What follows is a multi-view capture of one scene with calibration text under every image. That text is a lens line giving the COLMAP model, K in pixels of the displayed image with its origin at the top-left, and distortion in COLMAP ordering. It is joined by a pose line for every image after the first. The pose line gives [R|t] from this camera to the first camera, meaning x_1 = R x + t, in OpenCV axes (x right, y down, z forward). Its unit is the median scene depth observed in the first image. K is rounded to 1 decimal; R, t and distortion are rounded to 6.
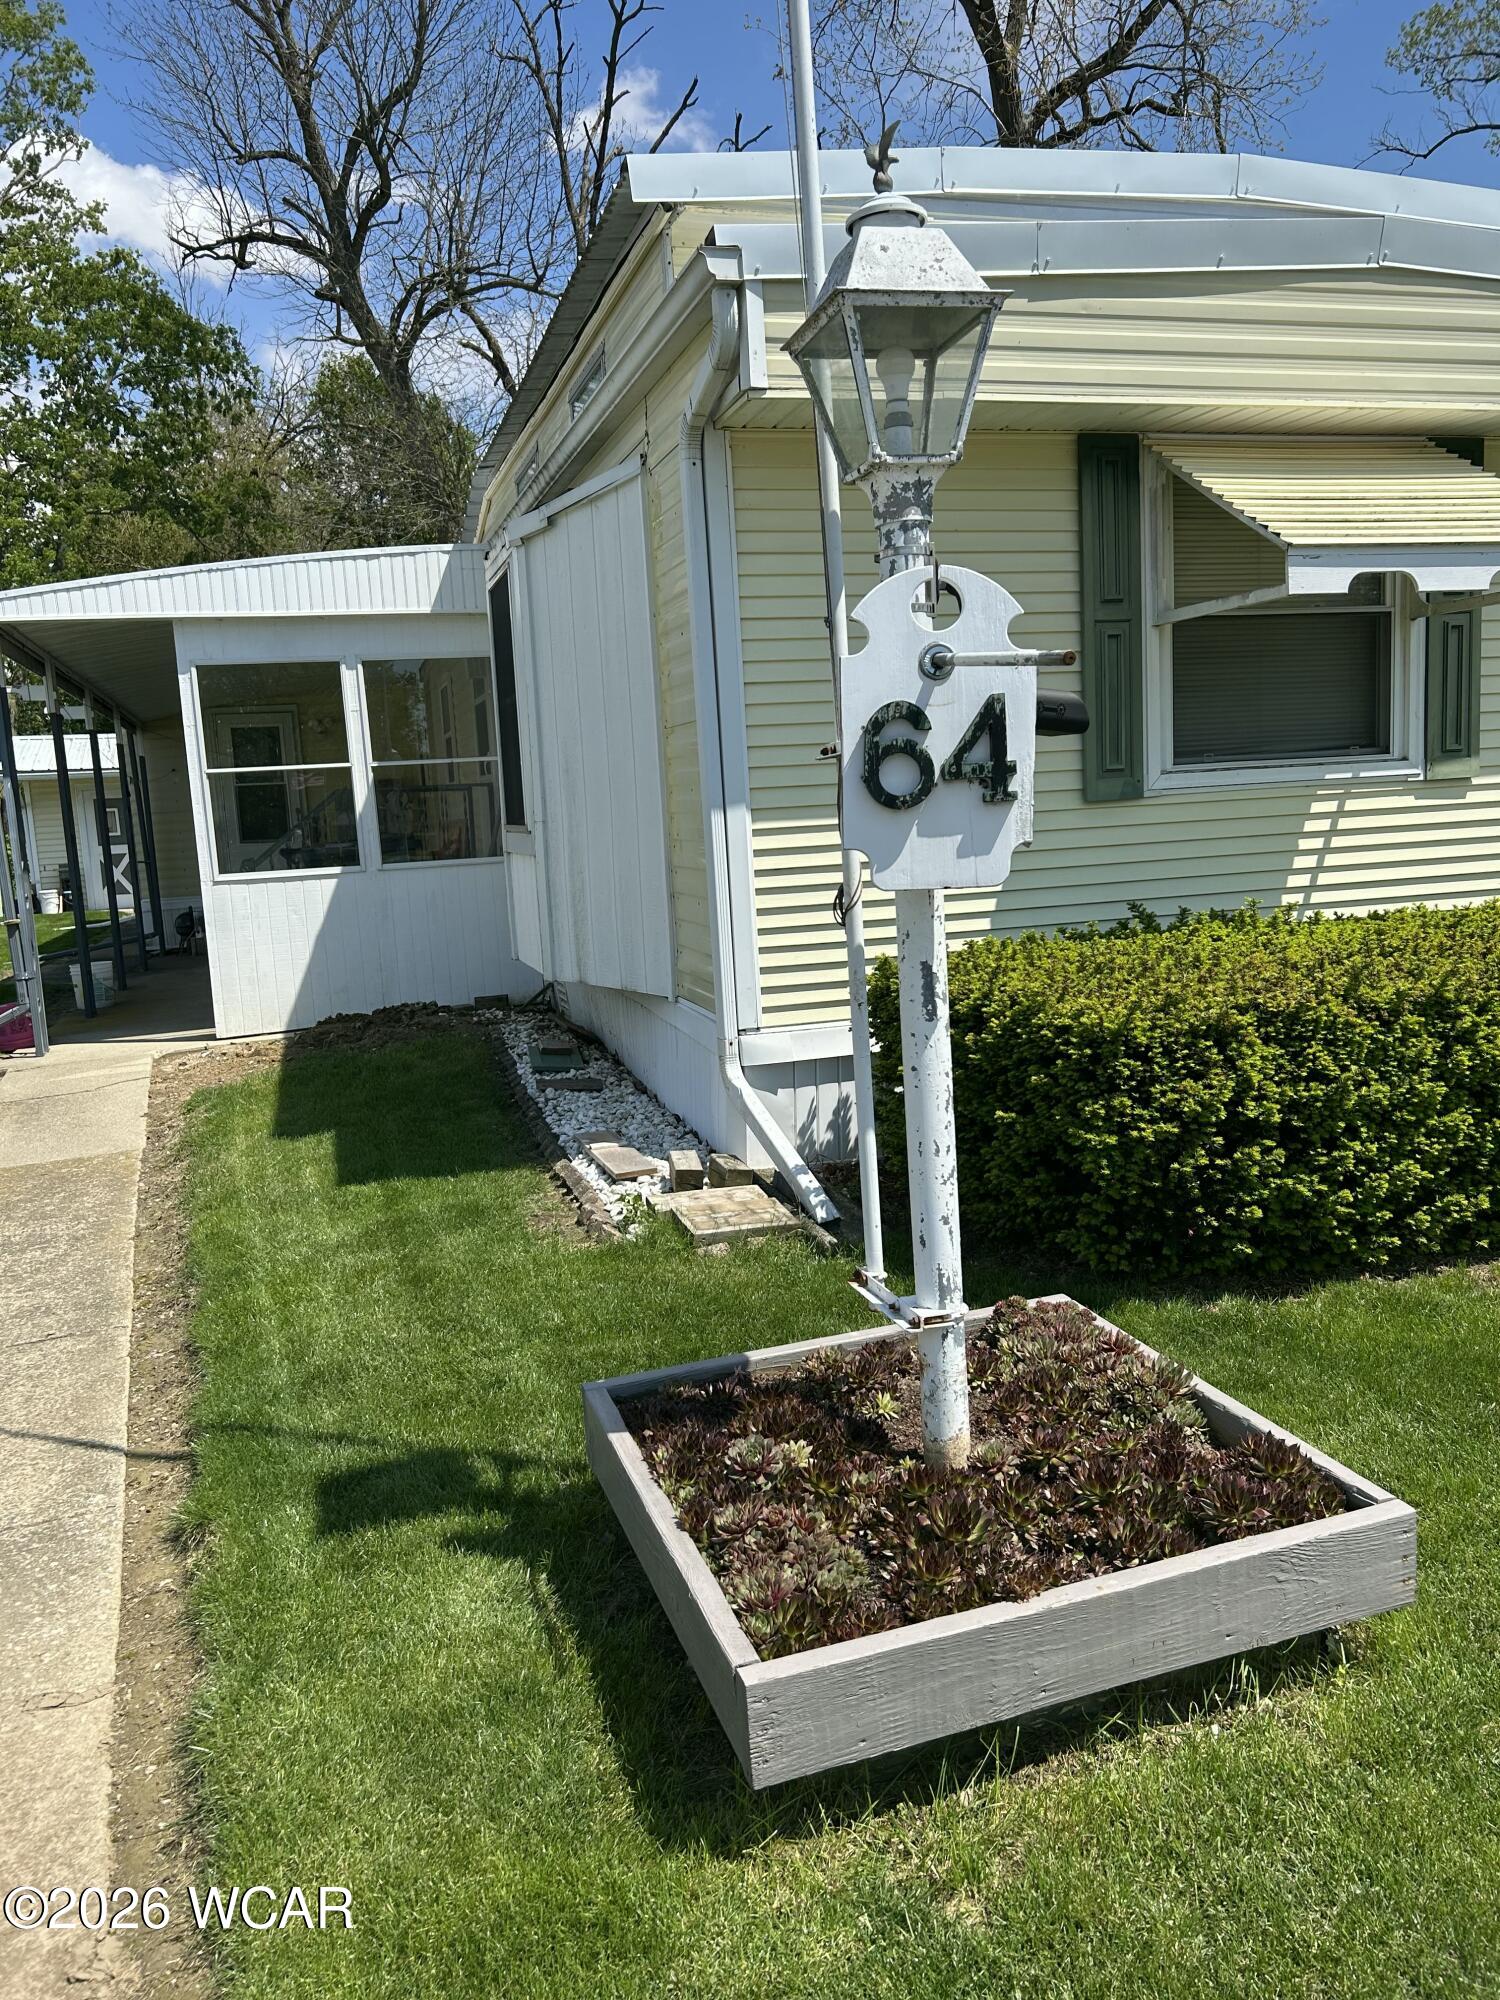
lens RADIAL K [[1530.8, 0, 750.0], [0, 1530.8, 1000.0], [0, 0, 1]] dist [0.055376, -0.010261]
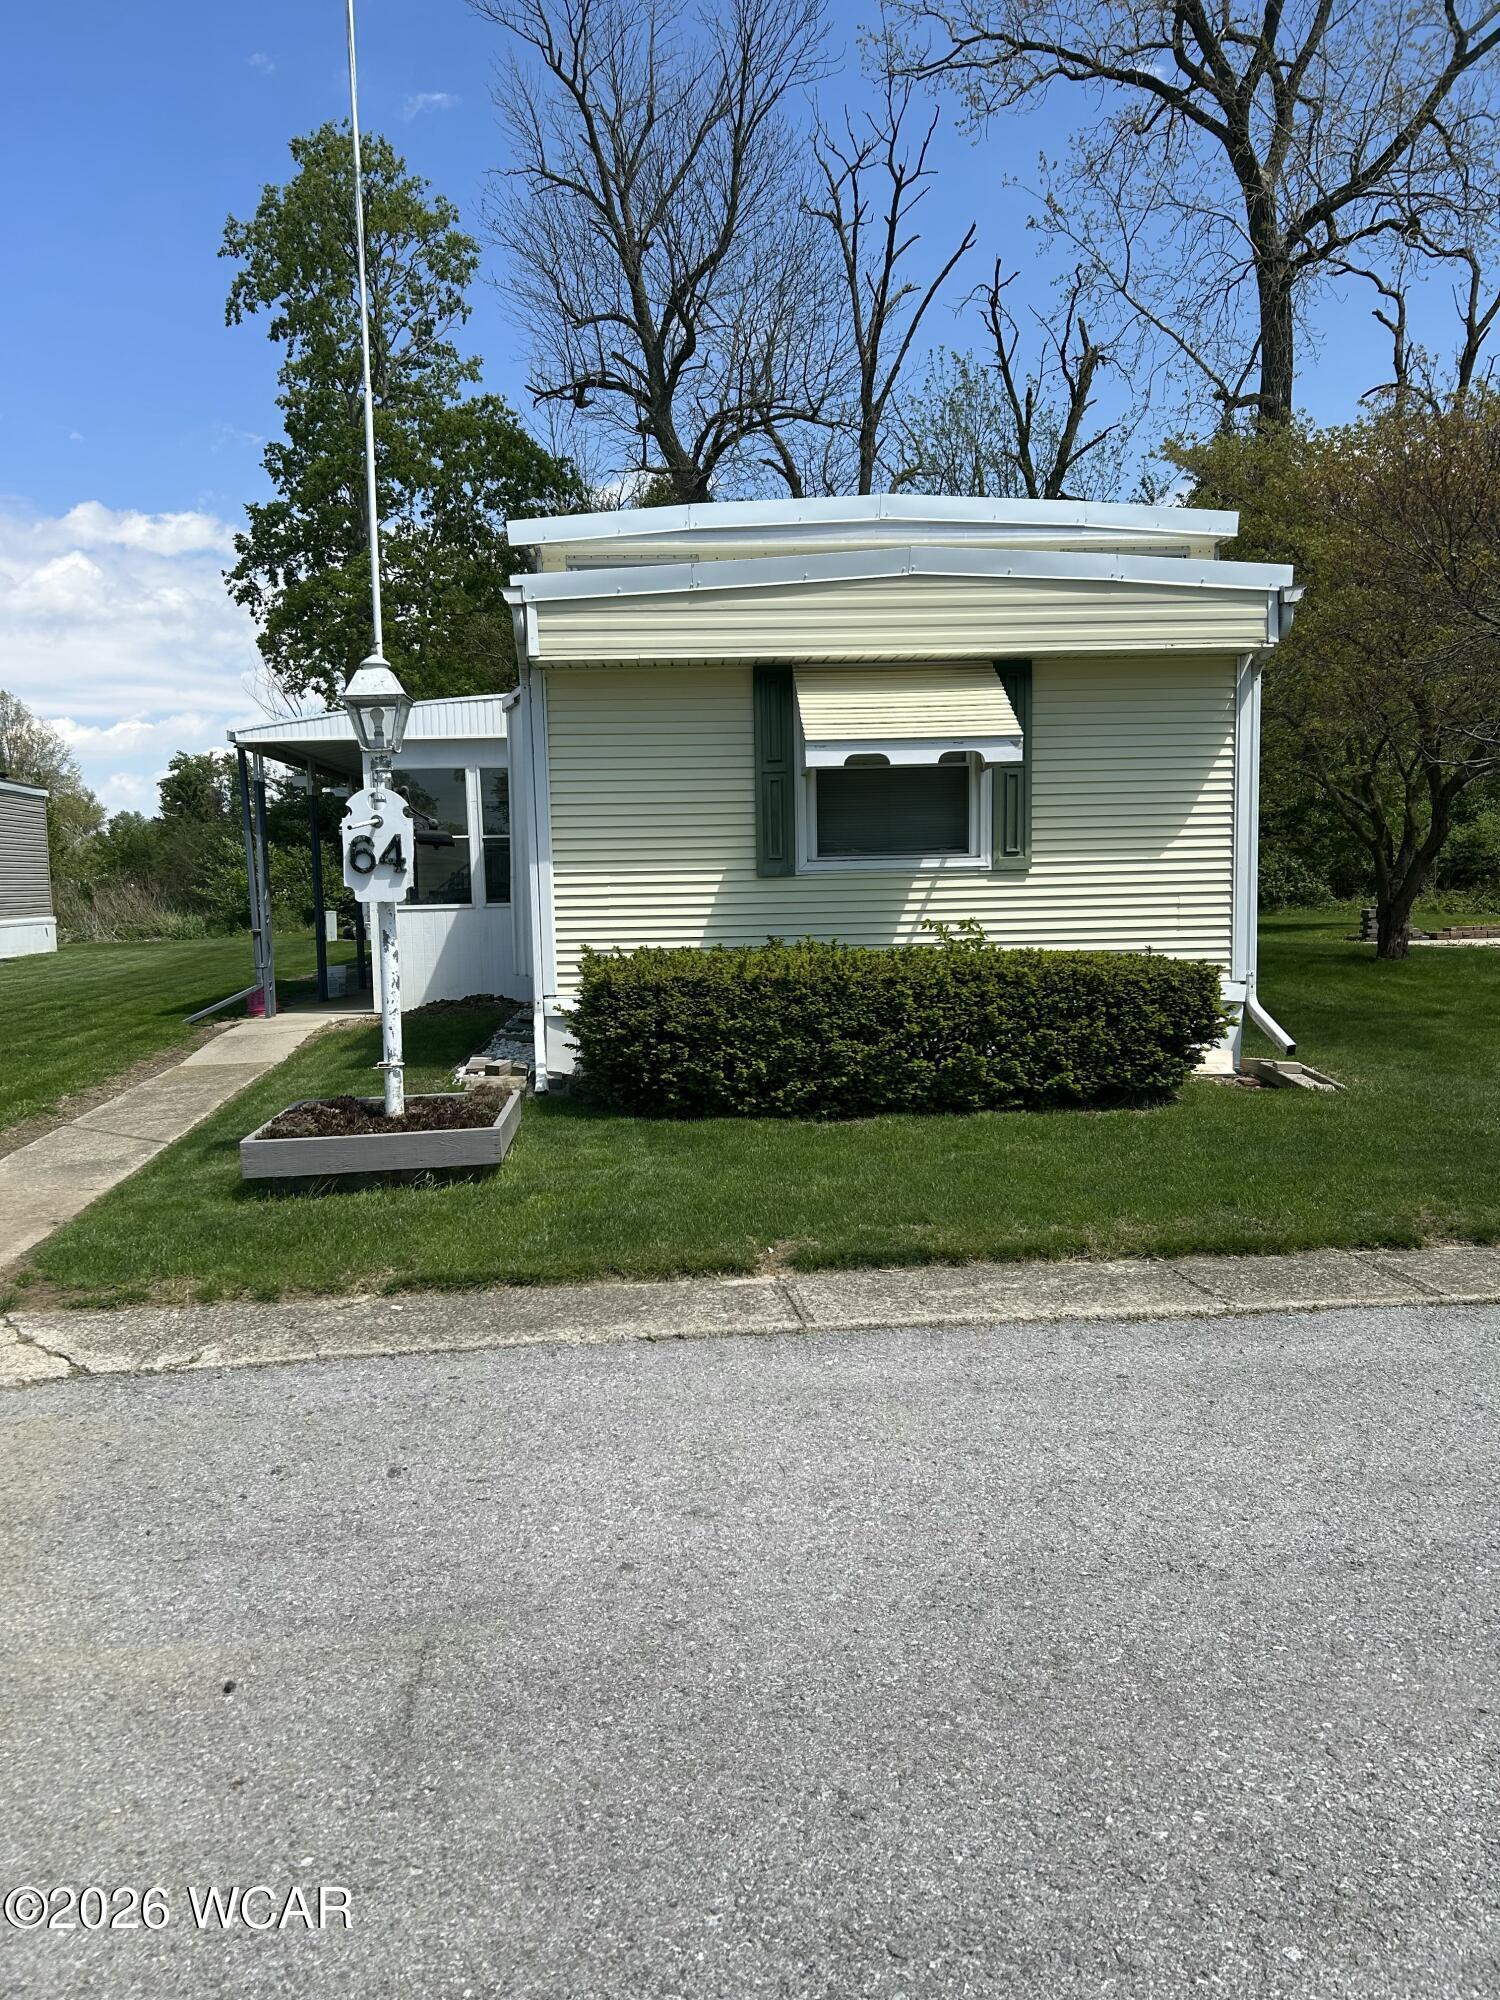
lens RADIAL K [[1506.8, 0, 751.1], [0, 1506.8, 1033.0], [0, 0, 1]] dist [0.050140, -0.002629]
pose [[0.973473, 0.055979, -0.221849, 0.095437], [-0.059598, 0.998176, -0.009647, 0.010029], [0.220905, 0.022613, 0.975033, -0.102518]]
